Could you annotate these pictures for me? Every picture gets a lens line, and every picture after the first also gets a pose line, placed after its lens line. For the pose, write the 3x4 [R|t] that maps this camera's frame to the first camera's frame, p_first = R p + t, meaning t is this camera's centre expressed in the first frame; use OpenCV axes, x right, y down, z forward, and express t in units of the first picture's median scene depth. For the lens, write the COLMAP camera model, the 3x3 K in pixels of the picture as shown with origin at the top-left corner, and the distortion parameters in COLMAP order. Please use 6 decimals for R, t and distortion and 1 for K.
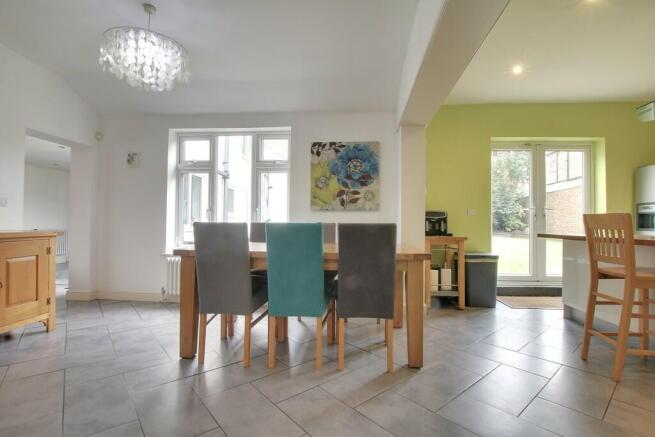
lens RADIAL K [[308.8, 0, 330.4], [0, 308.8, 217.0], [0, 0, 1]] dist [-0.030137, 0.000287]
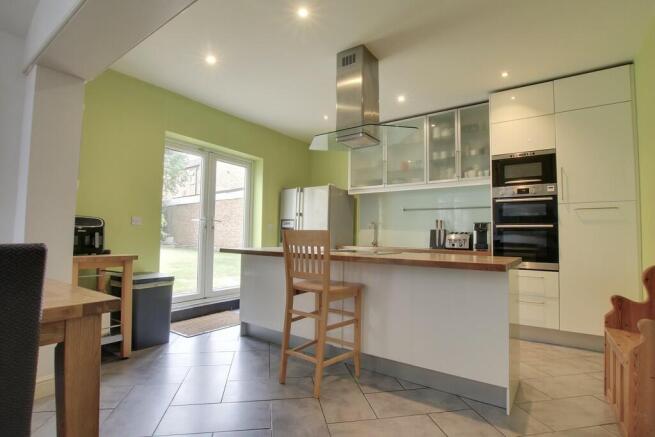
lens RADIAL K [[322.1, 0, 323.5], [0, 322.1, 218.6], [0, 0, 1]] dist [-0.031056, 0.001123]
pose [[0.500520, 0.046890, 0.864454, 0.010068], [-0.028800, 0.998881, -0.037506, -0.005584], [-0.865246, -0.006124, 0.501311, 0.235977]]
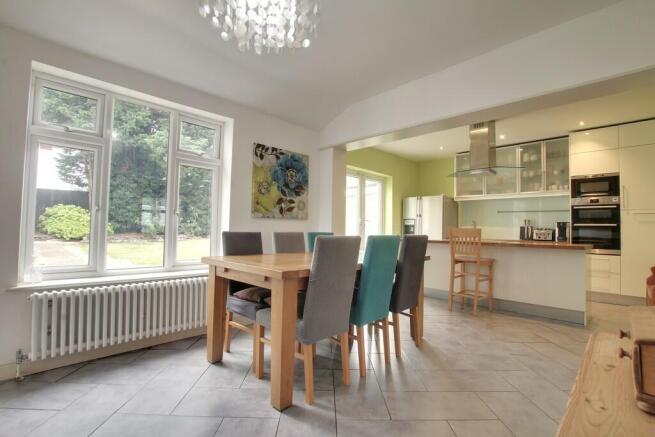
lens RADIAL K [[308.8, 0, 324.1], [0, 308.8, 218.8], [0, 0, 1]] dist [-0.030137, 0.000287]
pose [[0.640242, 0.028321, 0.767651, -0.629720], [-0.028077, 0.999515, -0.013457, -0.010786], [-0.767660, -0.012938, 0.640727, 0.259490]]
